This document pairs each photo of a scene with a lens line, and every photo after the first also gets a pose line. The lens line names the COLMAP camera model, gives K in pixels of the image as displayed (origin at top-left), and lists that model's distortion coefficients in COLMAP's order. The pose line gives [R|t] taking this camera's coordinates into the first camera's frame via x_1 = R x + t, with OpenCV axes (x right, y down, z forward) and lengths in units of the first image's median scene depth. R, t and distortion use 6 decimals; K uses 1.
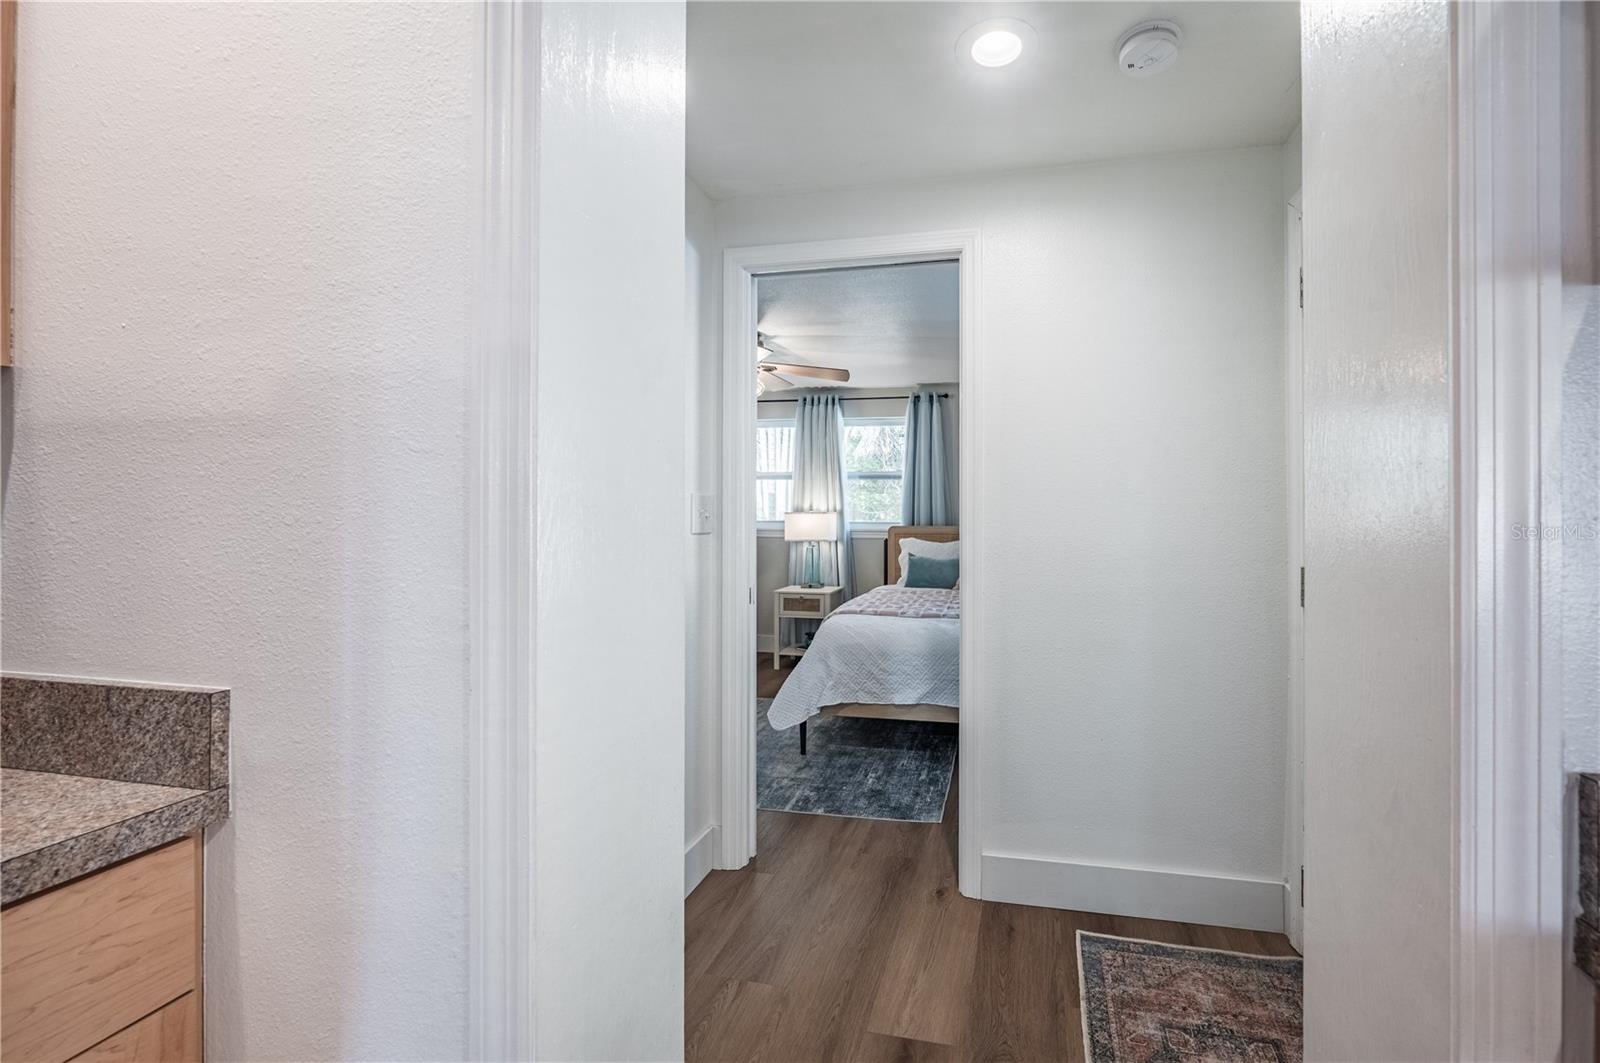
lens RADIAL K [[638.8, 0, 891.9], [0, 638.8, 520.6], [0, 0, 1]] dist [0.001193, 0.000528]
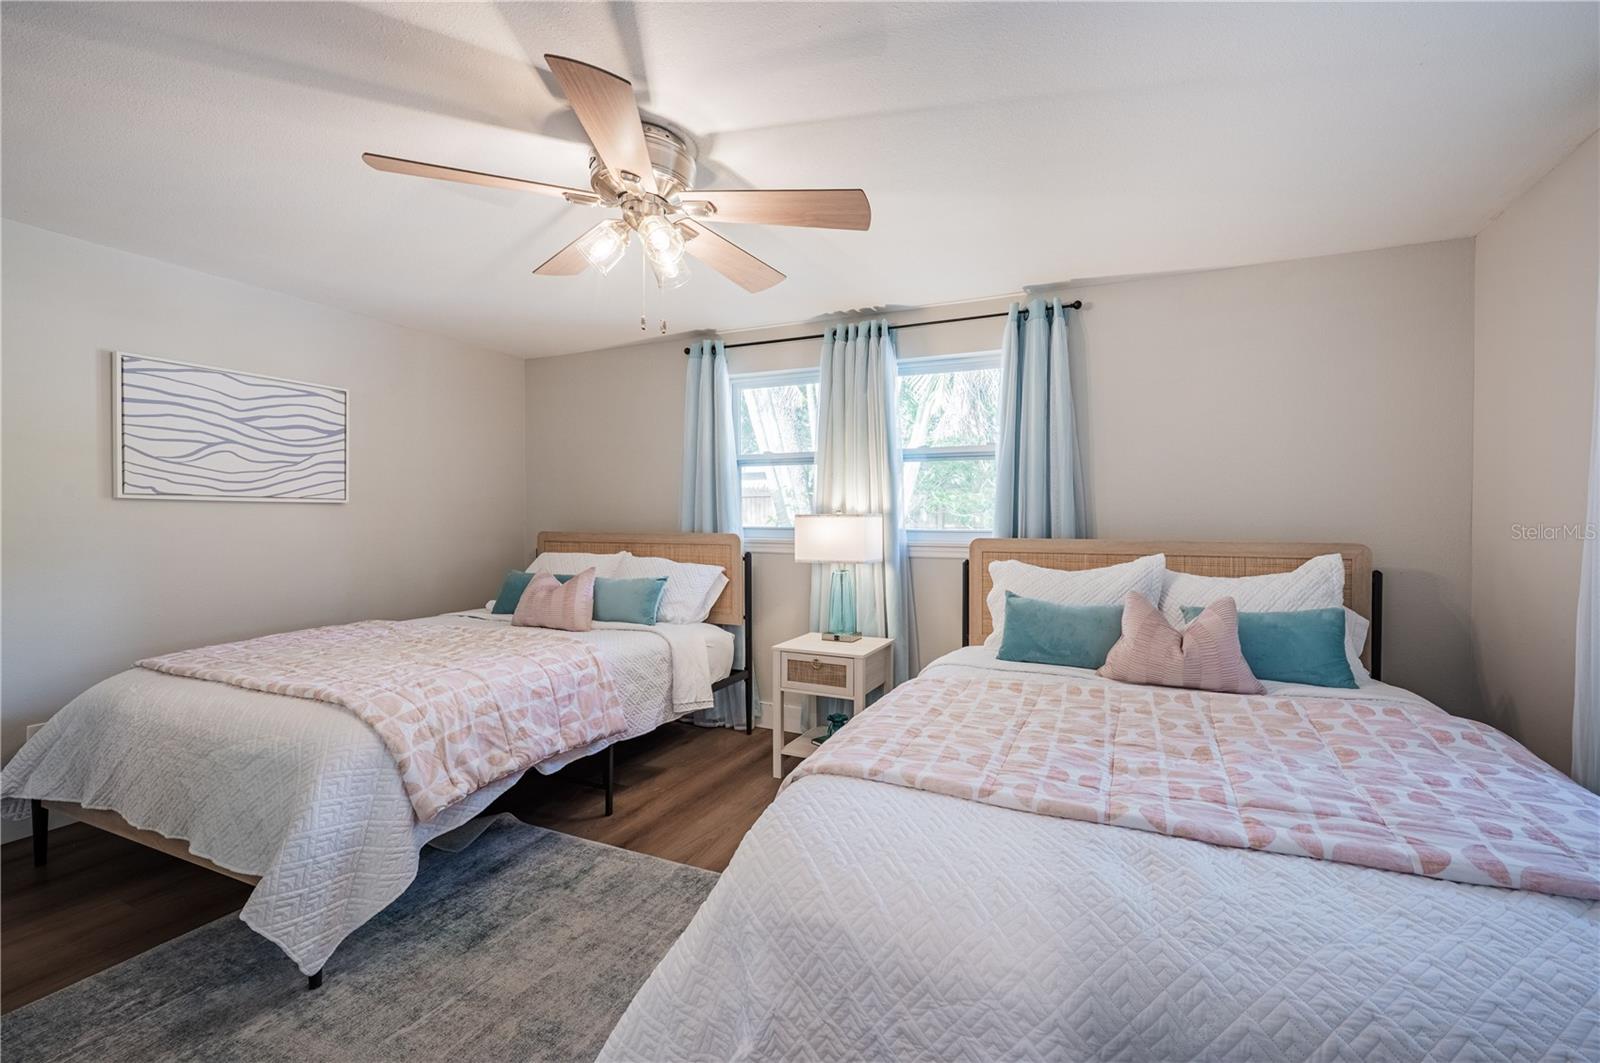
lens RADIAL K [[638.8, 0, 837.3], [0, 638.8, 531.0], [0, 0, 1]] dist [0.001193, 0.000528]
pose [[0.971888, 0.003177, -0.235422, 0.013023], [-0.000565, 0.999938, 0.011164, -0.004182], [0.235443, -0.010717, 0.971829, 0.405346]]
